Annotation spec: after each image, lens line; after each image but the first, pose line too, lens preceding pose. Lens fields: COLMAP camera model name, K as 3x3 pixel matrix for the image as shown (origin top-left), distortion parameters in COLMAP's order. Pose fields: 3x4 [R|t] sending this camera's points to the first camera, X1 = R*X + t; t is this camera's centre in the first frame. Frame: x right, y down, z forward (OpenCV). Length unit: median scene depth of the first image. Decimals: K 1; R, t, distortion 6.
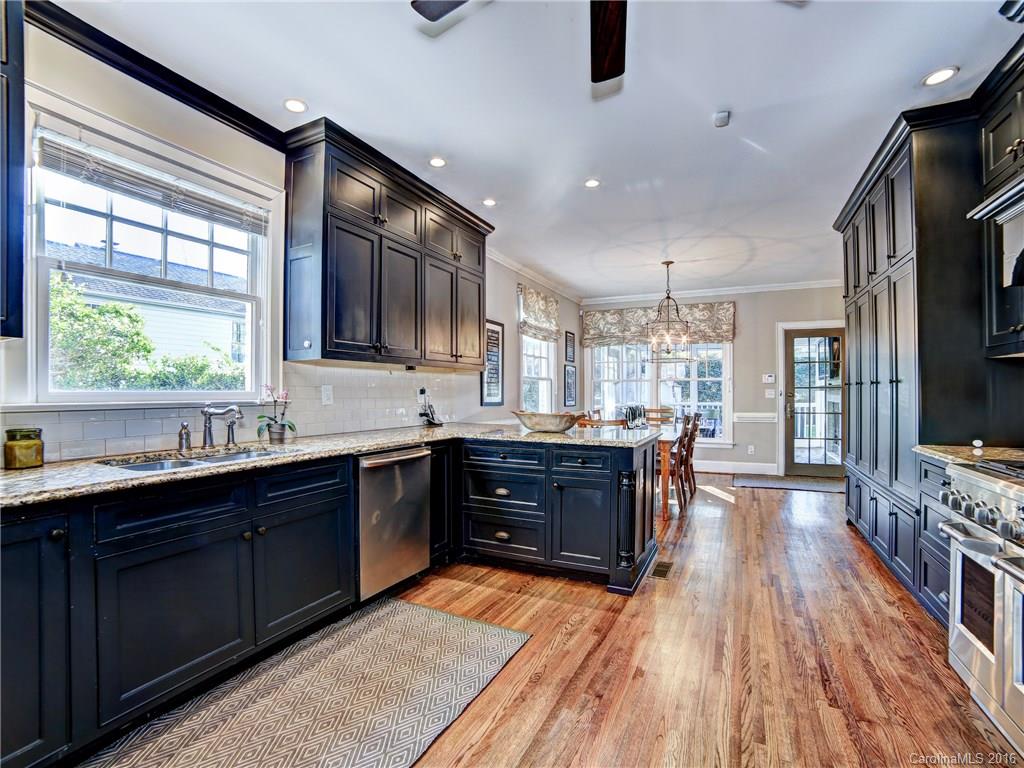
lens RADIAL K [[502.9, 0, 508.4], [0, 502.9, 387.0], [0, 0, 1]] dist [-0.018262, 0.000238]
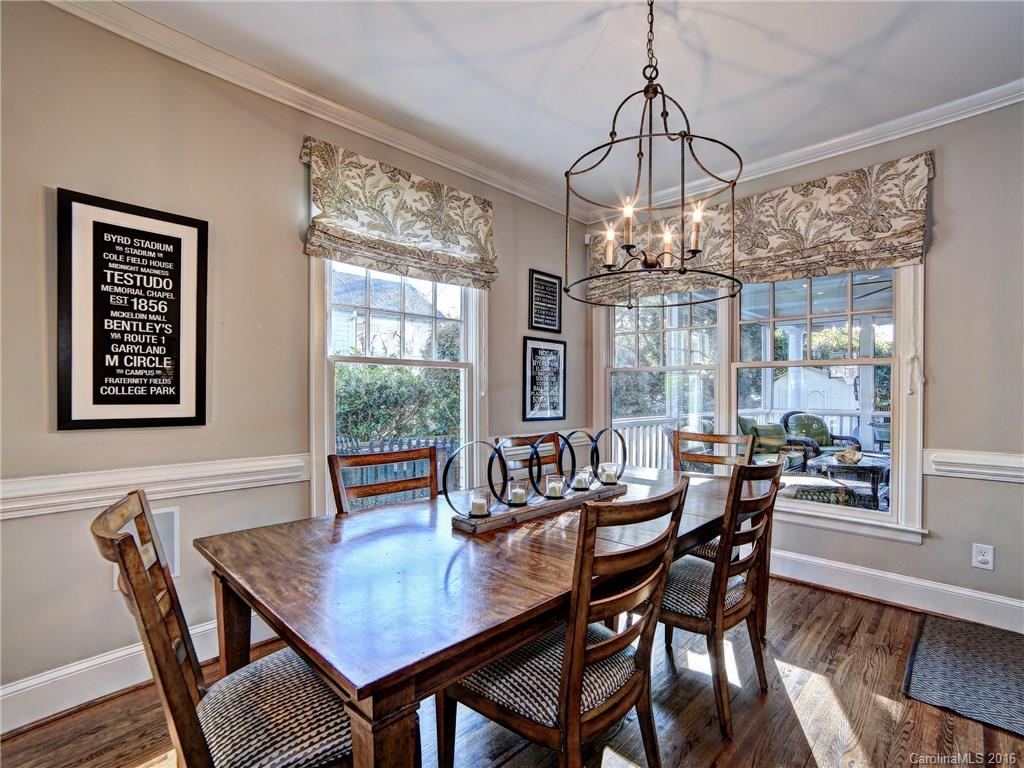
lens RADIAL K [[502.9, 0, 508.4], [0, 502.9, 387.0], [0, 0, 1]] dist [-0.018262, 0.000238]
pose [[0.949358, 0.010165, -0.314031, 0.271448], [-0.005852, 0.999875, 0.014675, -0.001106], [0.314141, -0.012094, 0.949299, 0.553782]]
